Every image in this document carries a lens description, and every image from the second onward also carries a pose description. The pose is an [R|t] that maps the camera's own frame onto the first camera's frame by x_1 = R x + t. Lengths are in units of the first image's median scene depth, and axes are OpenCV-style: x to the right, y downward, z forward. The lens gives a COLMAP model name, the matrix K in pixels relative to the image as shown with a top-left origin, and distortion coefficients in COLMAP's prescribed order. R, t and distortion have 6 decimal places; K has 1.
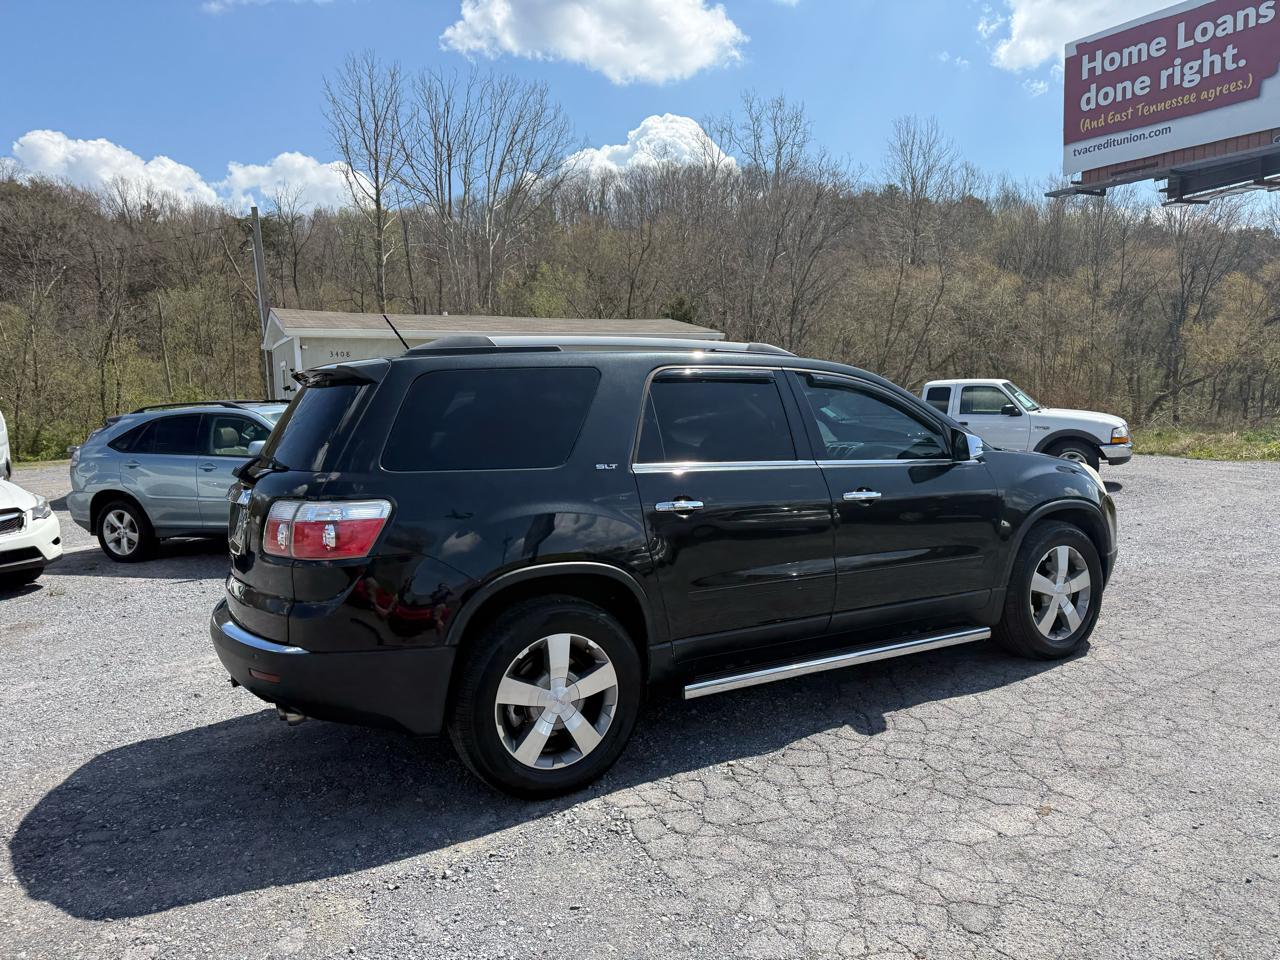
lens RADIAL K [[897.6, 0, 648.7], [0, 897.6, 489.5], [0, 0, 1]] dist [0.041606, -0.045563]
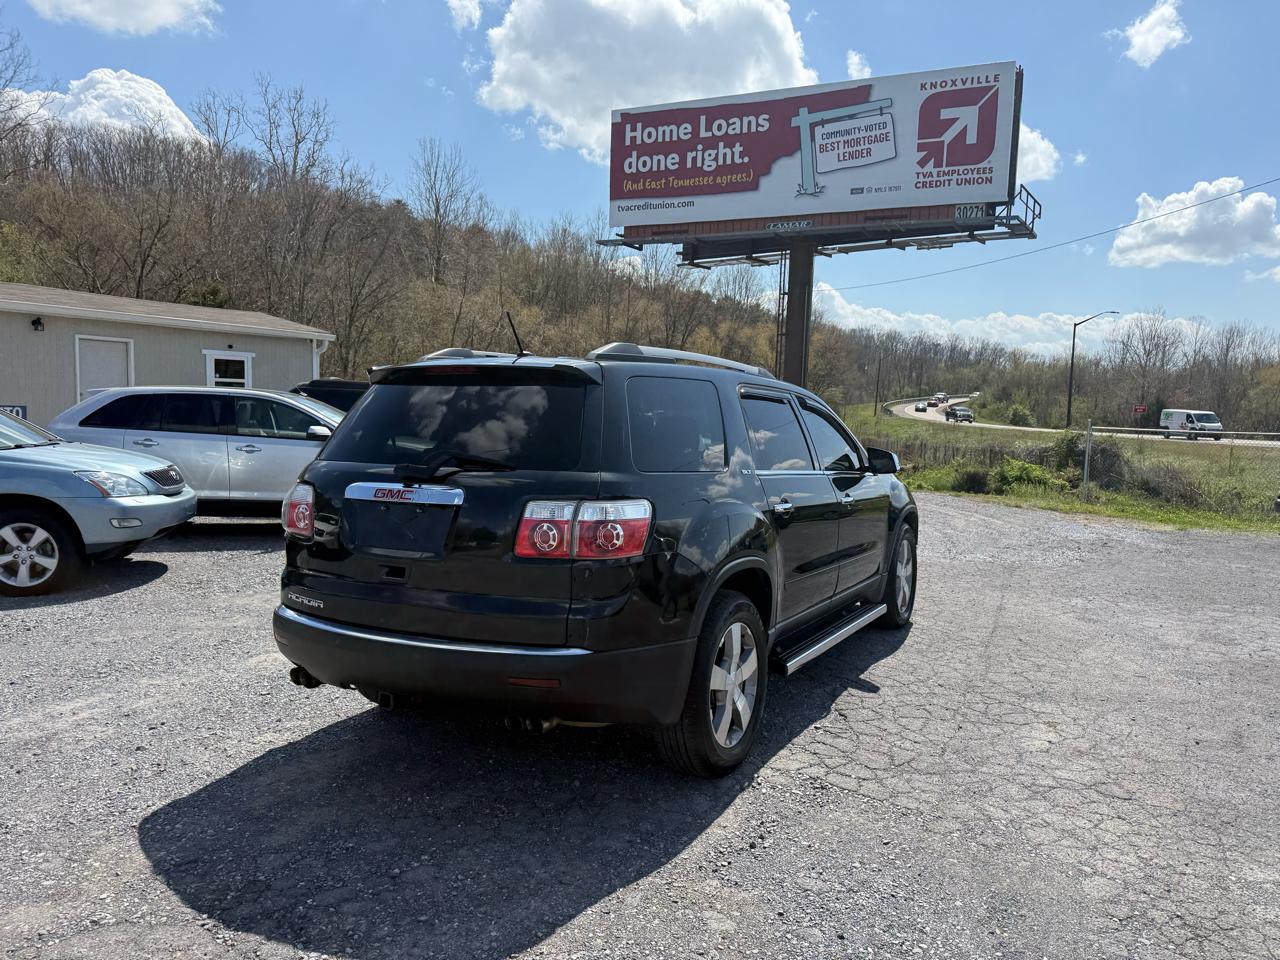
lens RADIAL K [[897.6, 0, 647.6], [0, 897.6, 493.0], [0, 0, 1]] dist [0.041606, -0.045563]
pose [[0.855760, 0.007526, 0.517319, -0.634228], [-0.001270, 0.999922, -0.012446, 0.012824], [-0.517372, 0.009994, 0.855702, 0.094805]]
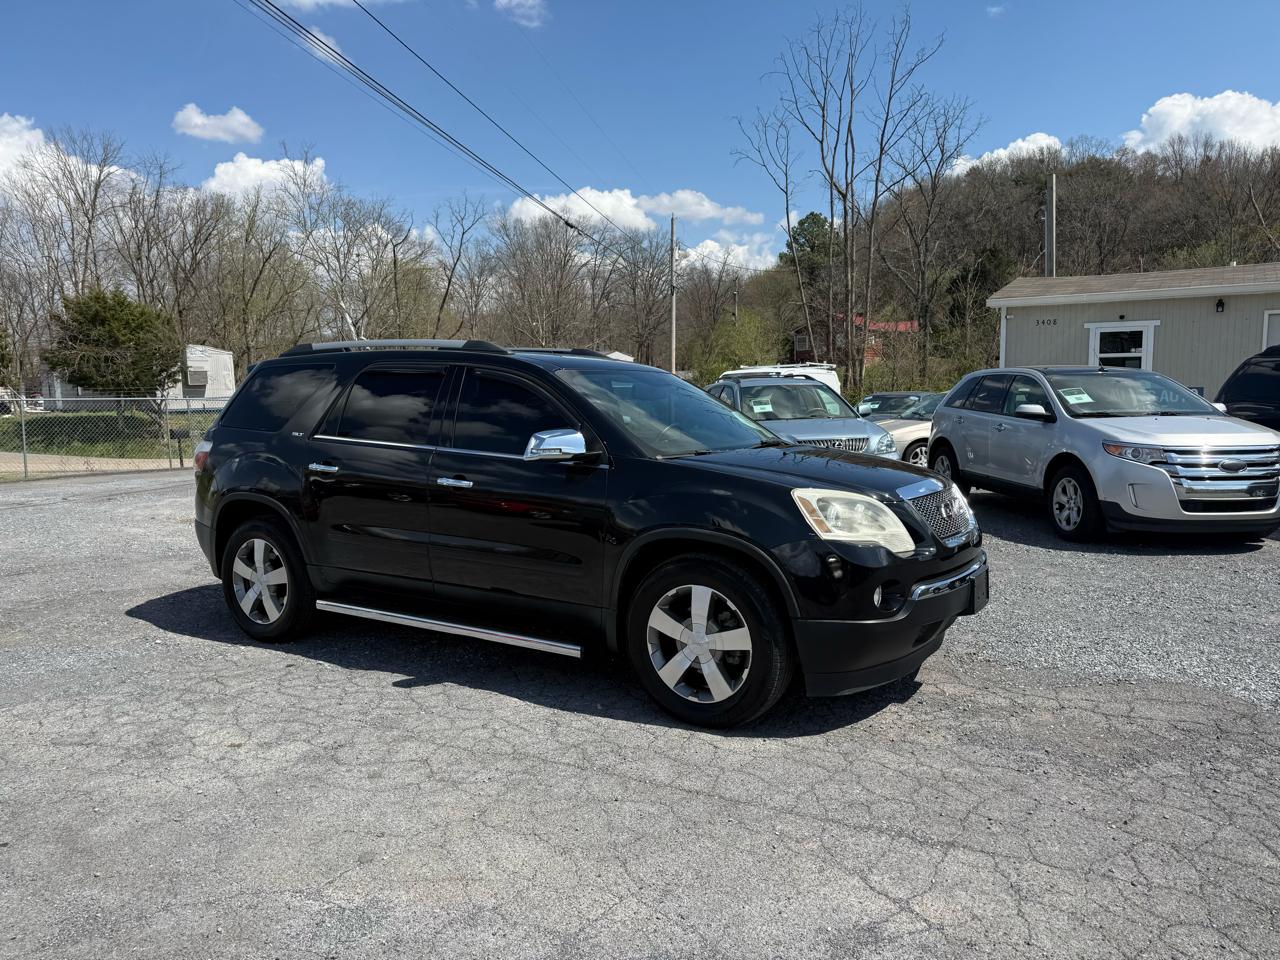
lens RADIAL K [[897.6, 0, 645.8], [0, 897.6, 489.6], [0, 0, 1]] dist [0.041606, -0.045563]
pose [[0.482856, 0.123454, -0.866954, 1.309795], [-0.086750, 0.991887, 0.092928, -0.106654], [0.871392, 0.030337, 0.489648, 0.677455]]
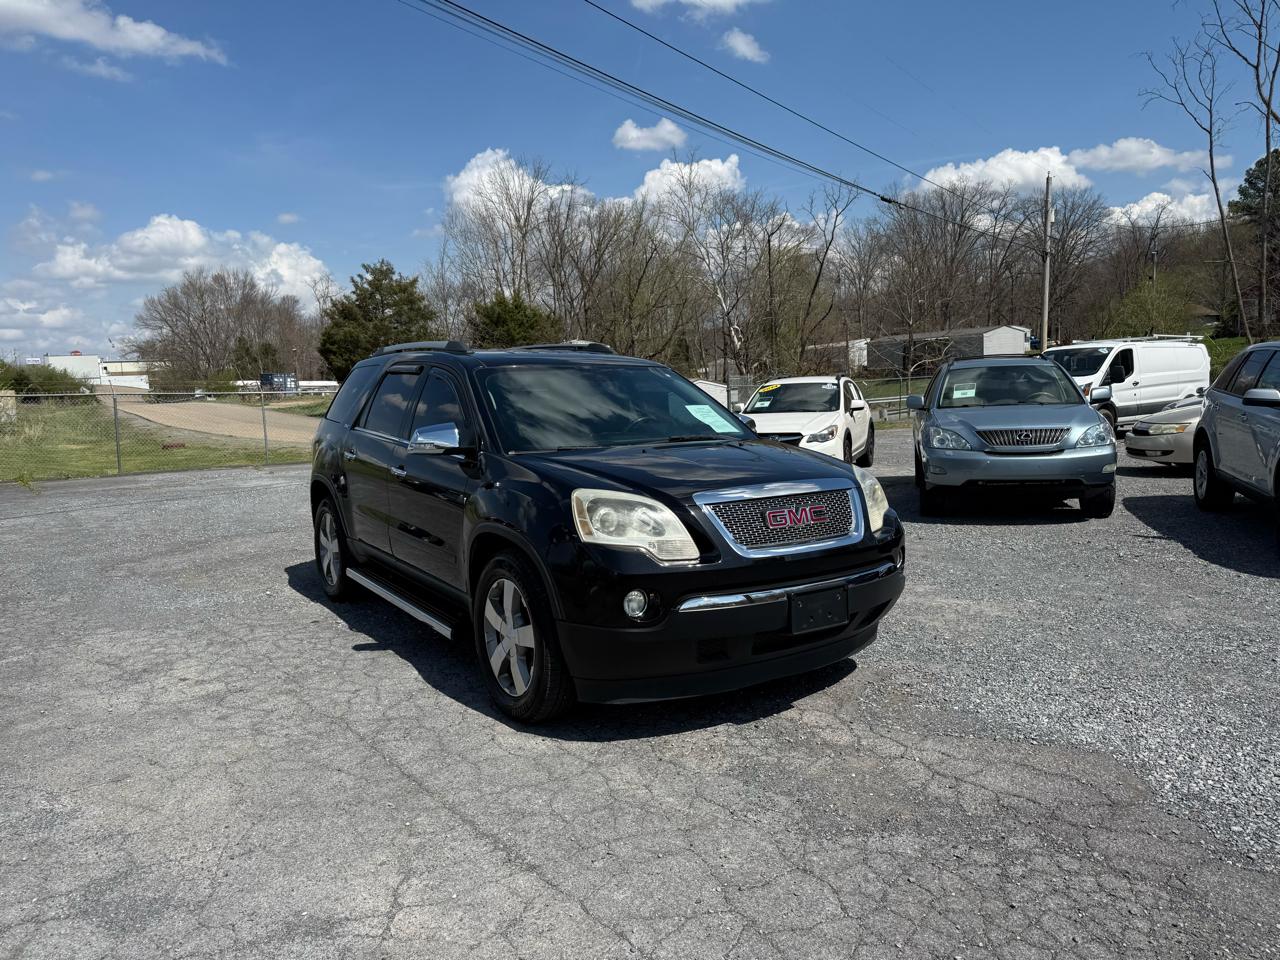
lens RADIAL K [[897.6, 0, 650.4], [0, 897.6, 481.9], [0, 0, 1]] dist [0.041606, -0.045563]
pose [[0.074910, 0.142148, -0.987007, 1.476362], [-0.066075, 0.988320, 0.137322, -0.169228], [0.994999, 0.054930, 0.083428, 1.248247]]
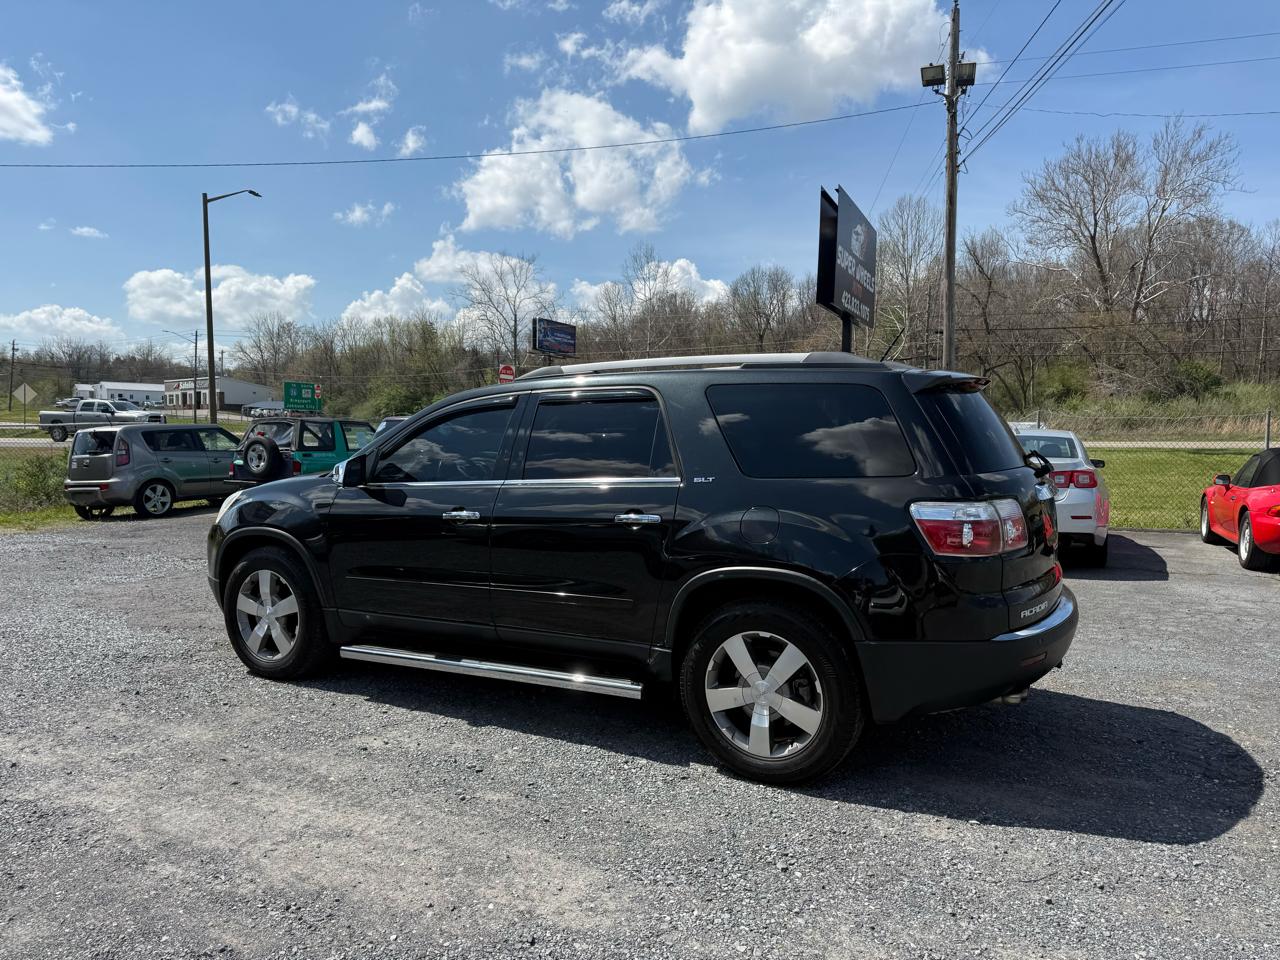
lens RADIAL K [[897.6, 0, 648.4], [0, 897.6, 523.6], [0, 0, 1]] dist [0.041606, -0.045563]
pose [[-0.524262, -0.061285, 0.849349, -0.997213], [0.092795, 0.987356, 0.128521, -0.121634], [-0.846486, 0.146194, -0.511946, 1.754376]]
